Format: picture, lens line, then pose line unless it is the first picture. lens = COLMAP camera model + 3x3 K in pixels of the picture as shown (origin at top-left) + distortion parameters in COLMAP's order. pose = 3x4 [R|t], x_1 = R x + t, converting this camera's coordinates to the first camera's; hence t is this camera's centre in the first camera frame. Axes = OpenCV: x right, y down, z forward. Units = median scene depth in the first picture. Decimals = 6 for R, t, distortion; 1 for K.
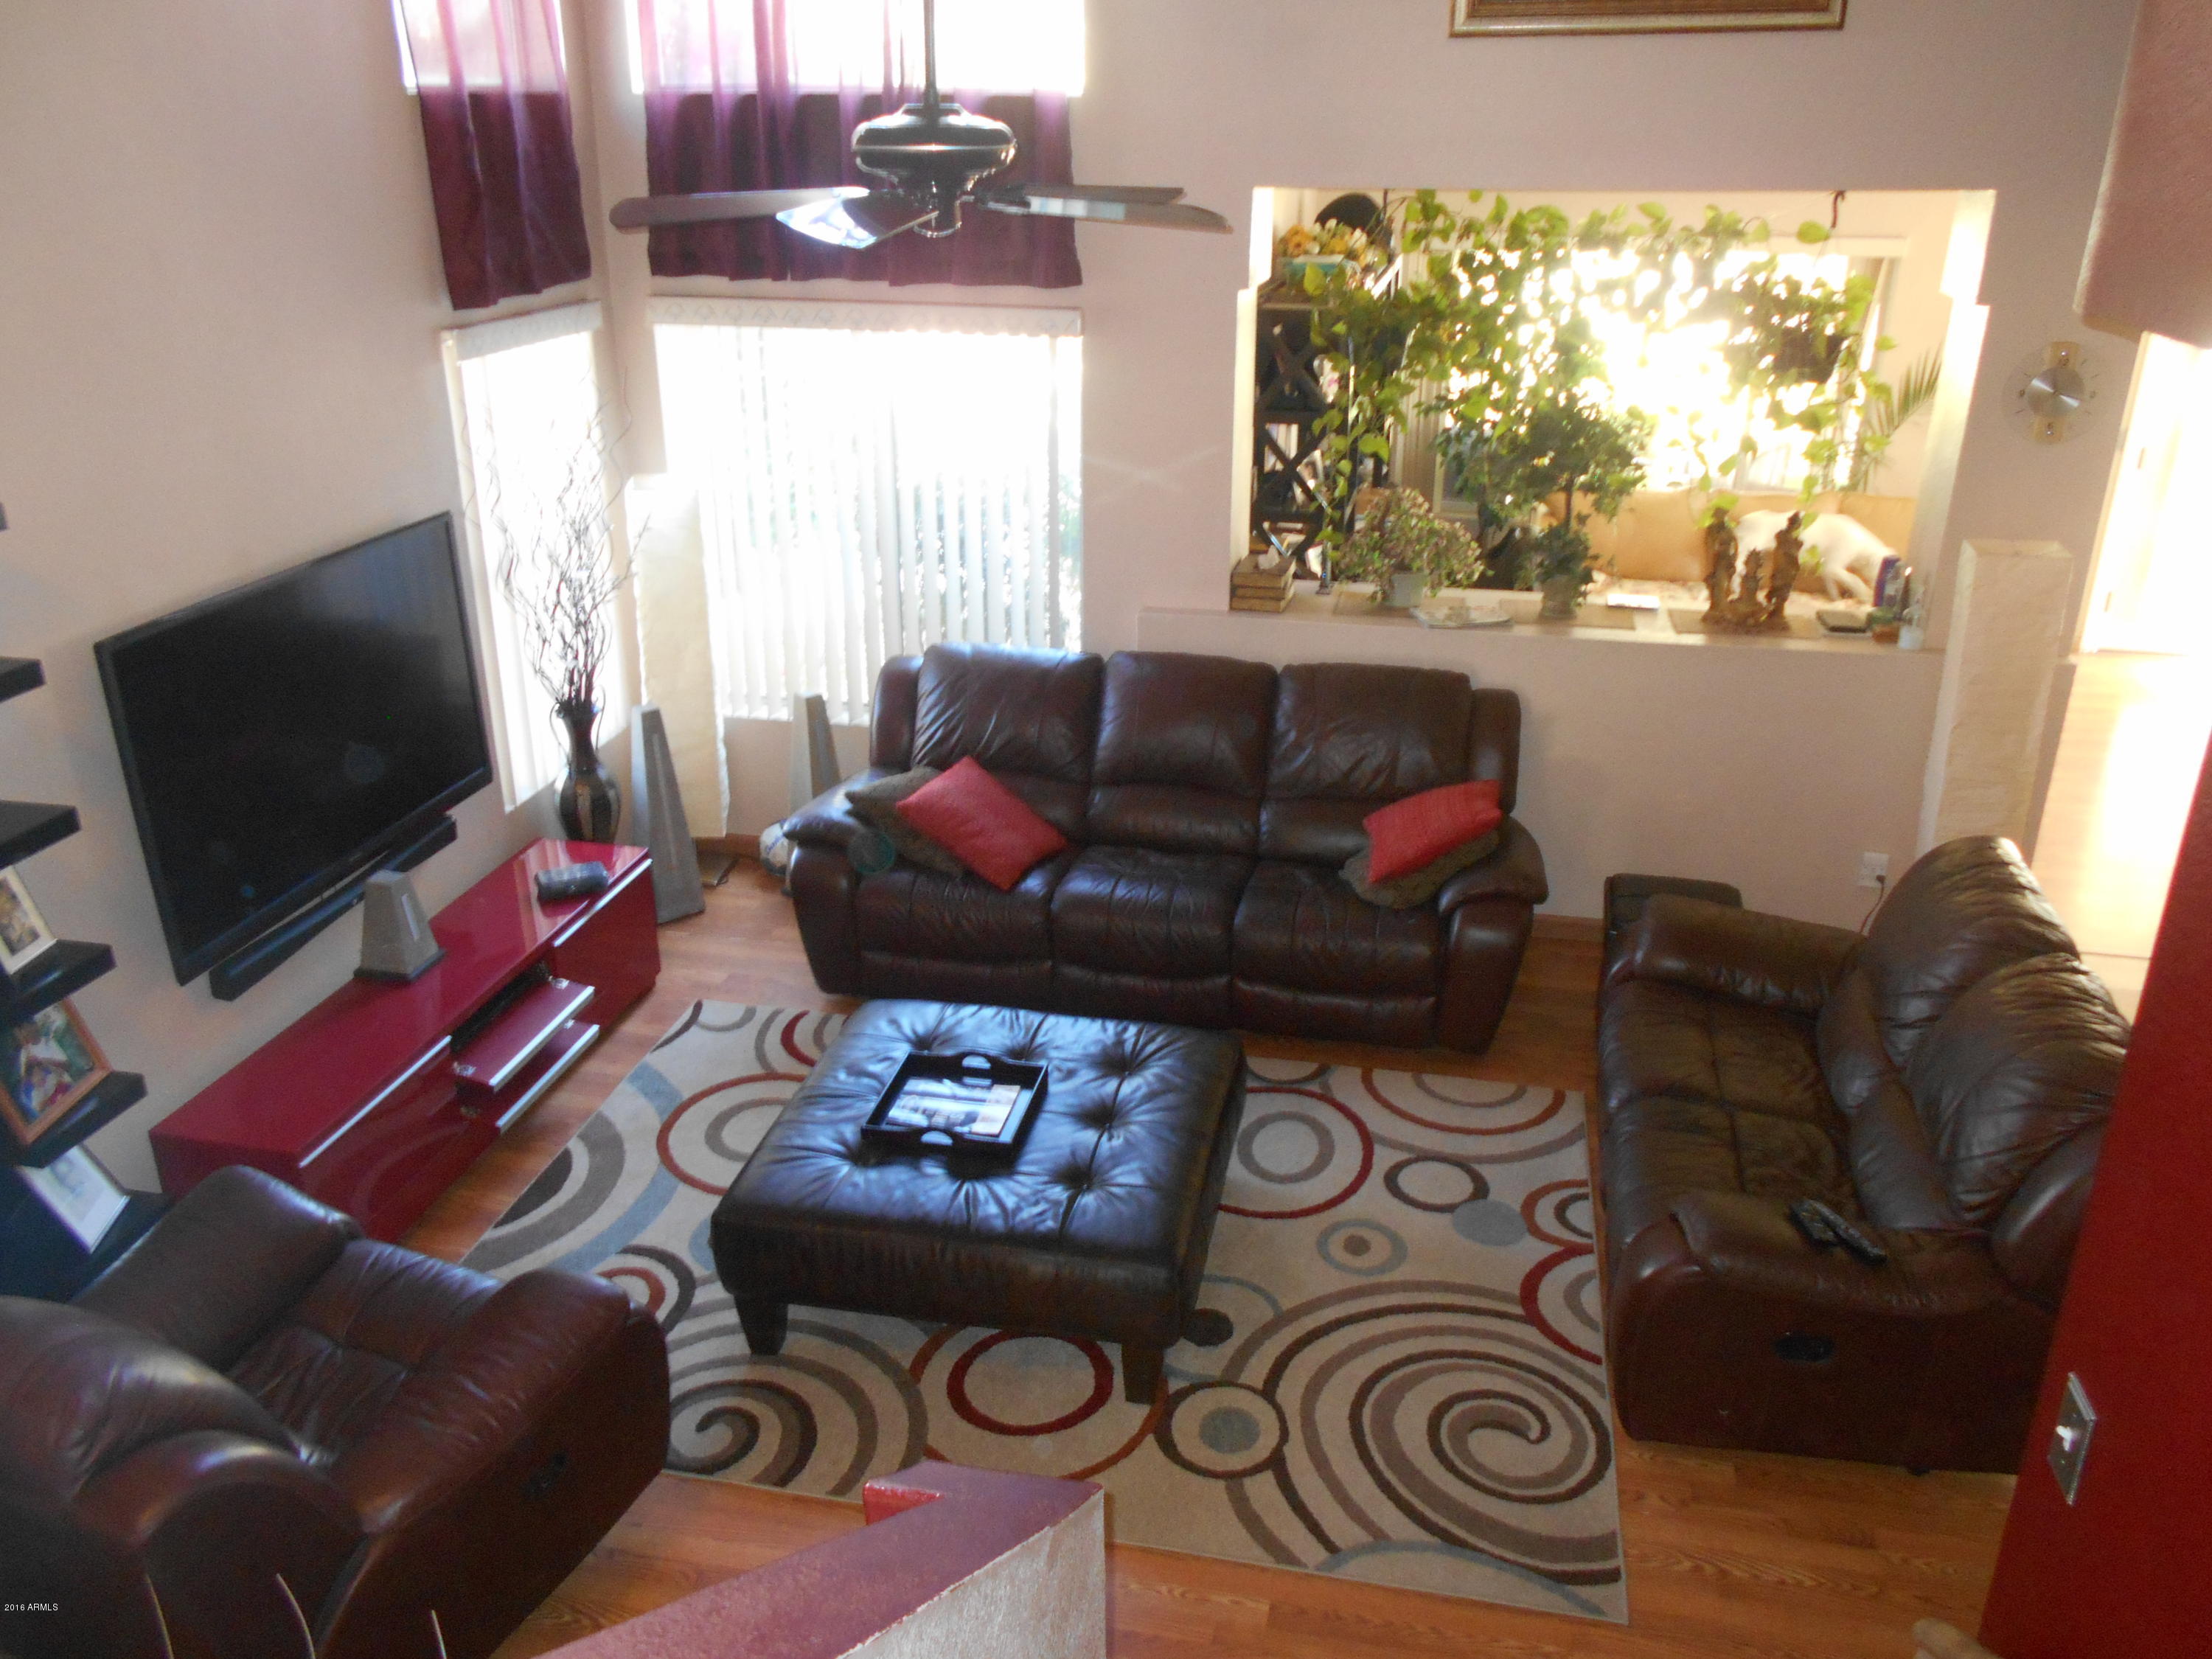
lens RADIAL K [[1766.6, 0, 1106.0], [0, 1766.6, 829.5], [0, 0, 1]] dist [0.037824, -0.022579]
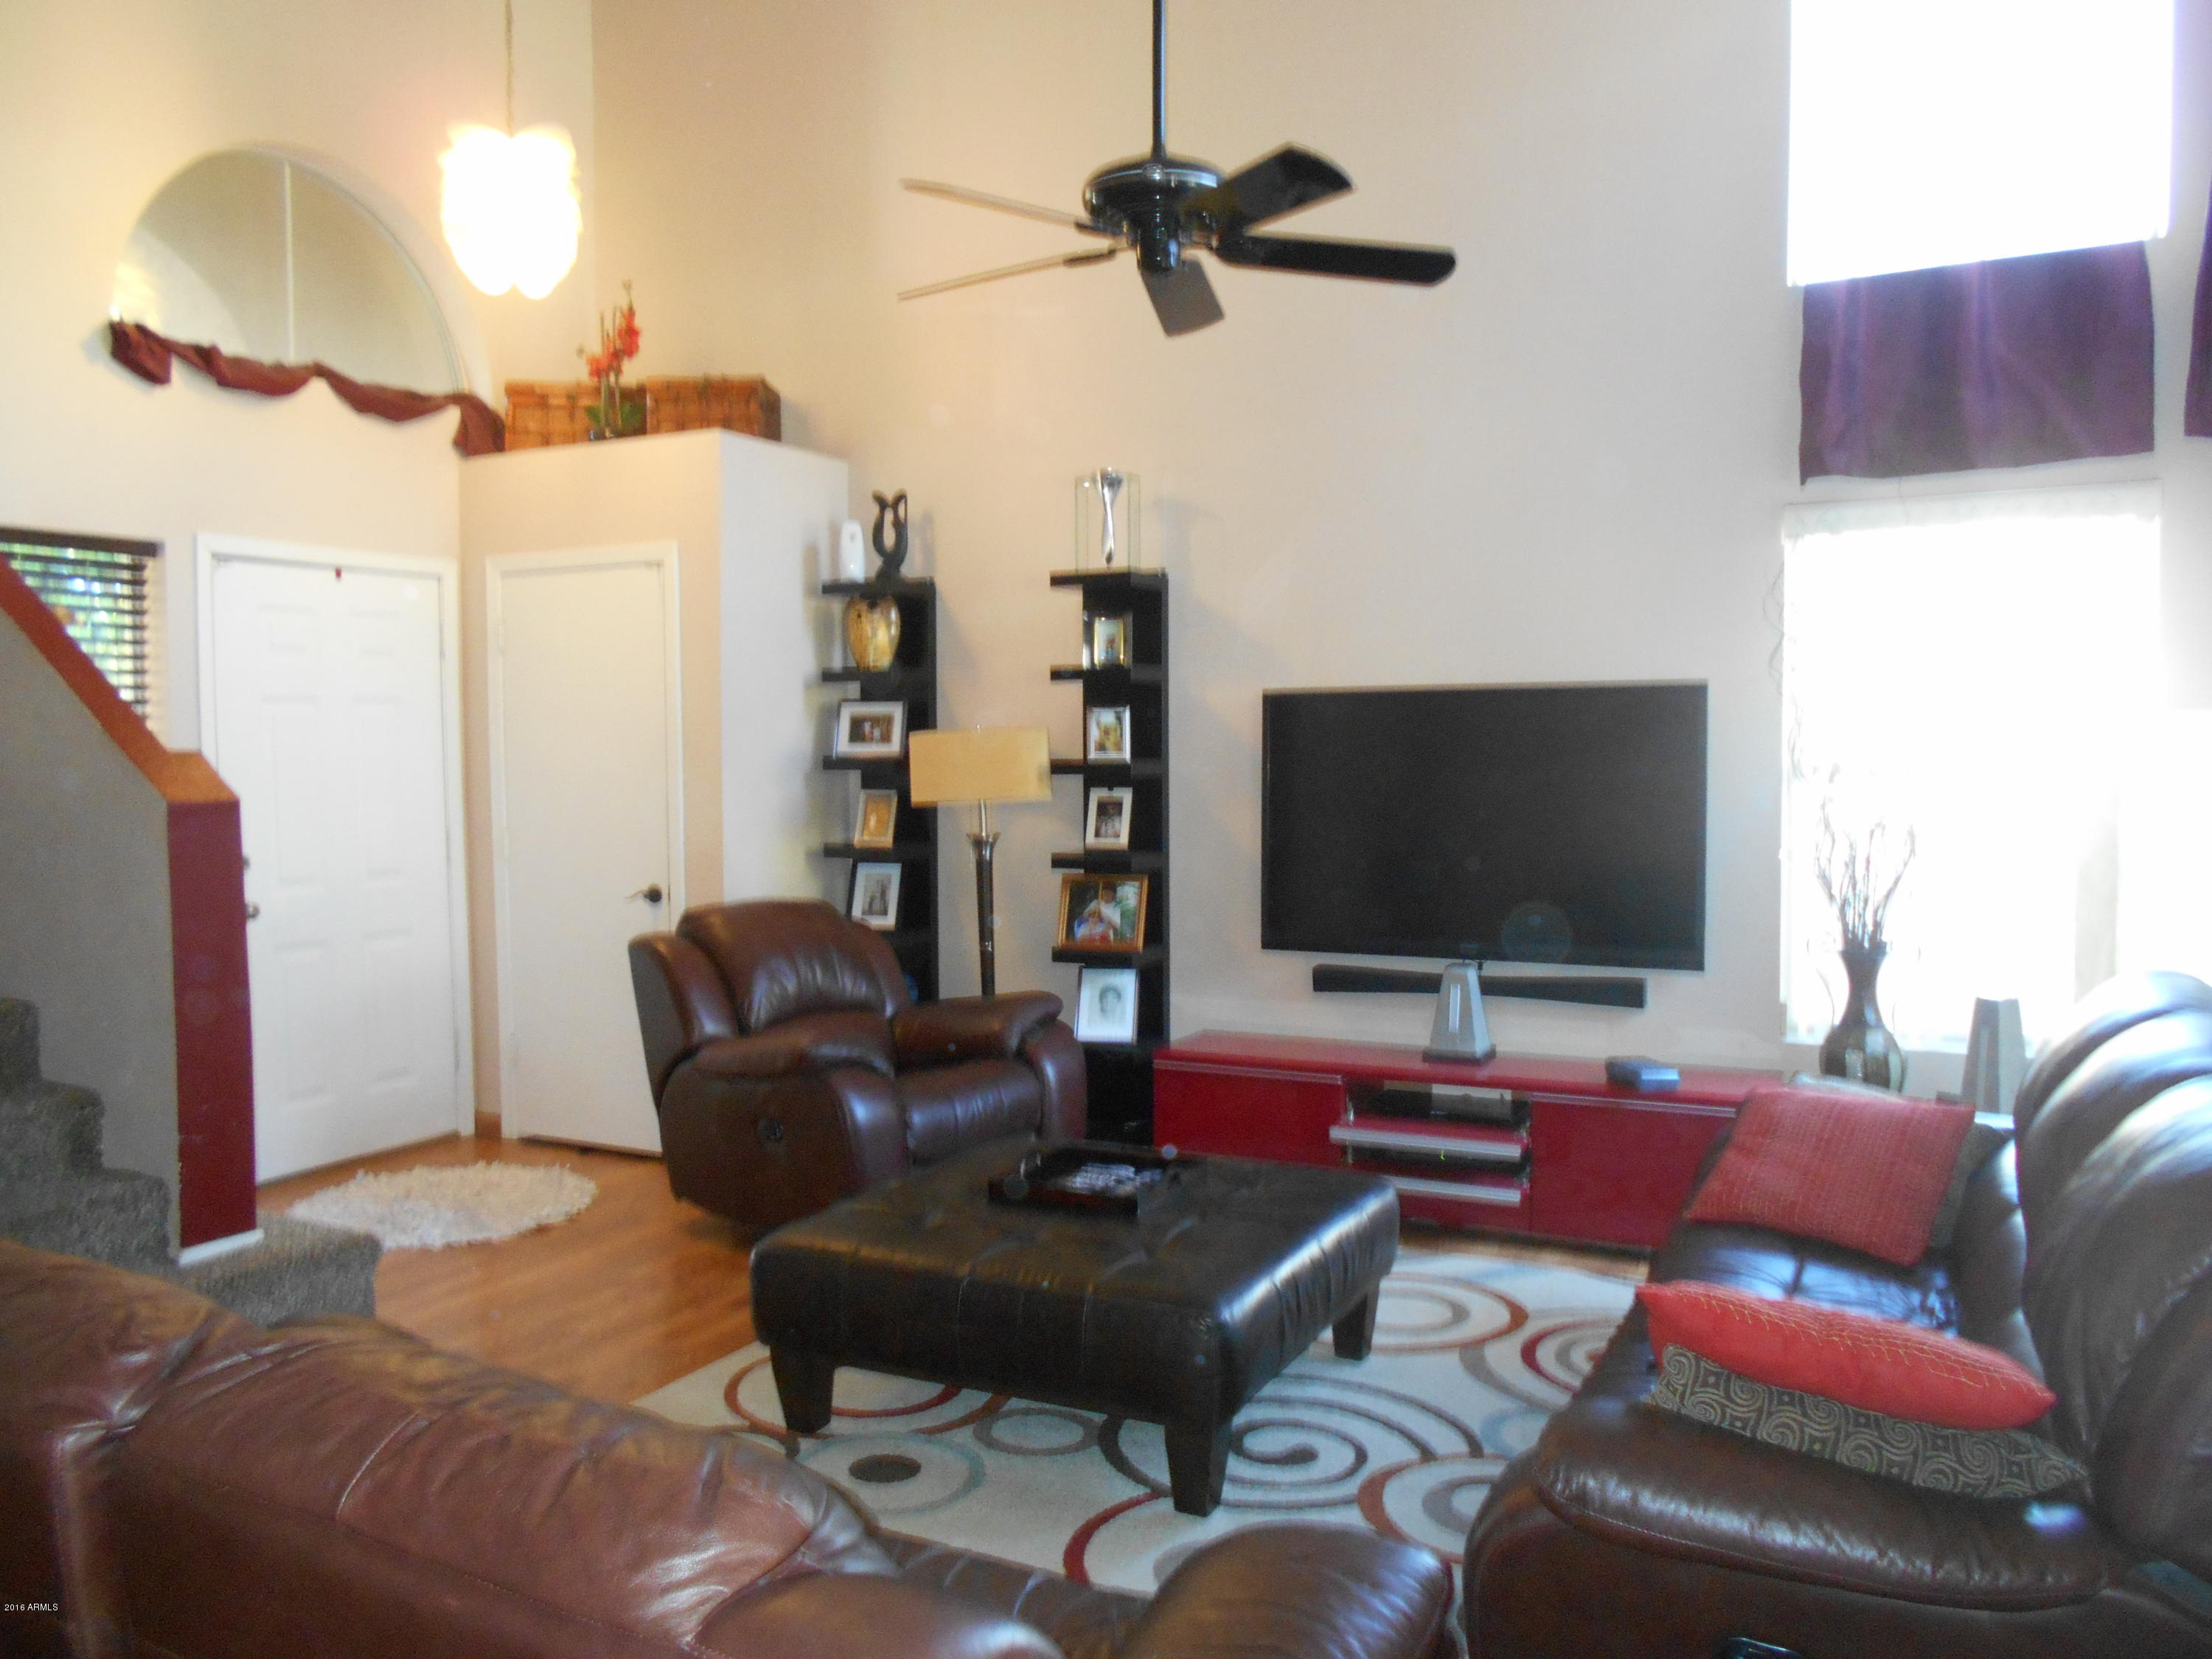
lens RADIAL K [[1766.6, 0, 1106.0], [0, 1766.6, 829.5], [0, 0, 1]] dist [0.037824, -0.022579]
pose [[-0.258778, 0.055498, -0.964341, 0.772487], [-0.364316, 0.919009, 0.150653, -0.150960], [0.894599, 0.390311, -0.217600, 1.074189]]
